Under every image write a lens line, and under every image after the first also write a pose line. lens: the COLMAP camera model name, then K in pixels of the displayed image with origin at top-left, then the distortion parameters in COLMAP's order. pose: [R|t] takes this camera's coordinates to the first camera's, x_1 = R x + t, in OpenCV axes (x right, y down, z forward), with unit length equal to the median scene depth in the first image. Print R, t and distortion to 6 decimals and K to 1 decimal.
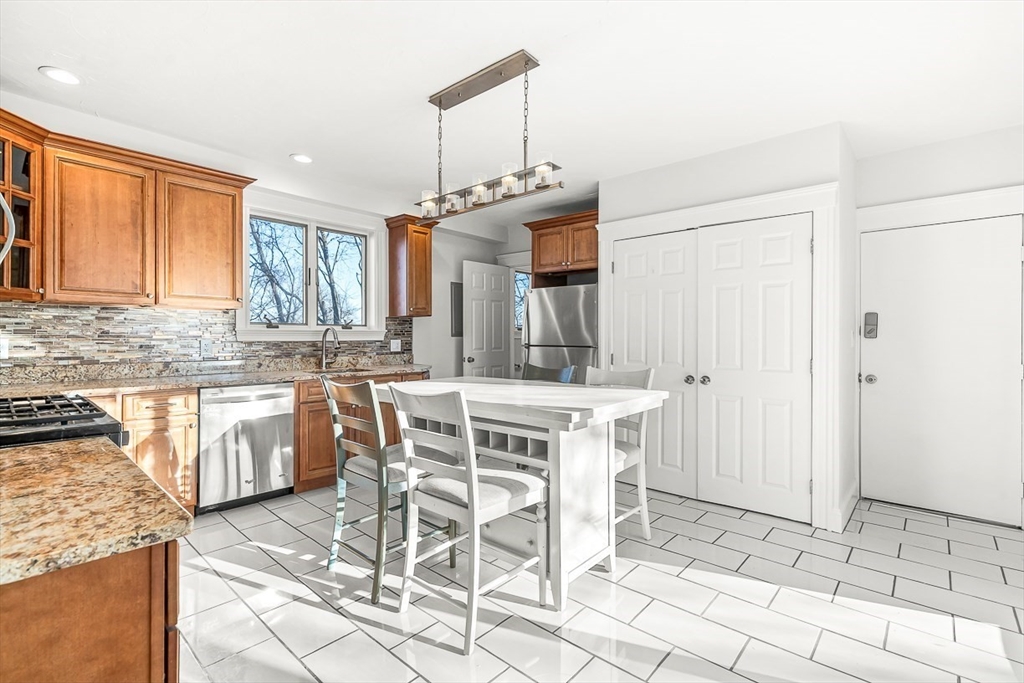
lens RADIAL K [[469.1, 0, 512.0], [0, 469.1, 337.2], [0, 0, 1]] dist [0.000117, 0.000337]
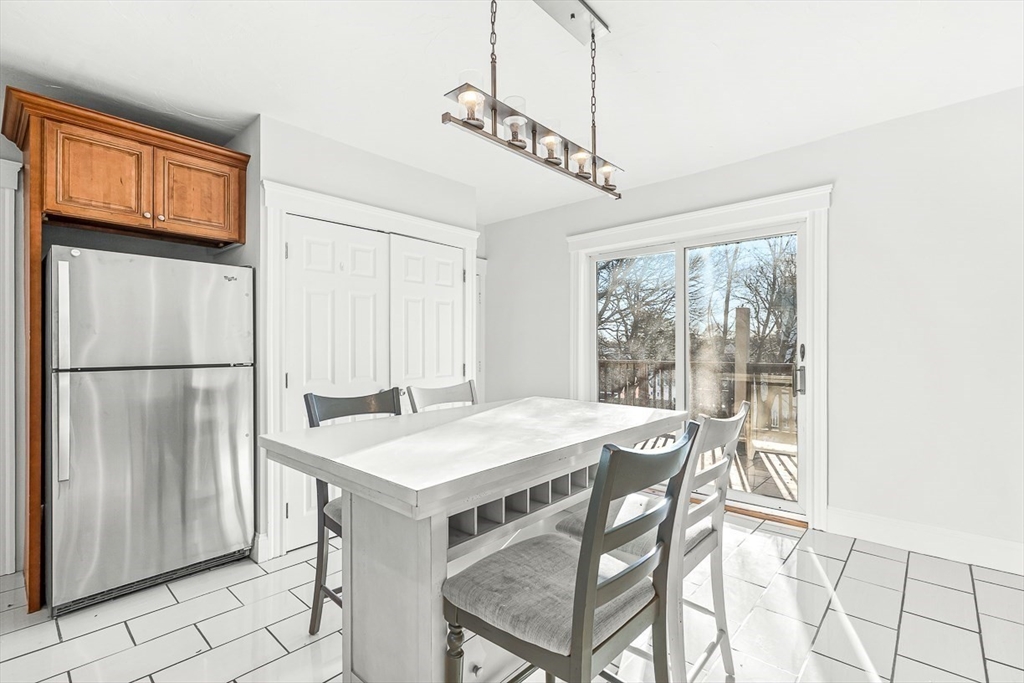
lens RADIAL K [[469.1, 0, 507.5], [0, 469.1, 342.0], [0, 0, 1]] dist [0.000117, 0.000337]
pose [[0.003375, -0.000907, 0.999994, -0.422838], [0.013172, 0.999913, 0.000863, -0.006696], [-0.999908, 0.013169, 0.003386, 0.582035]]
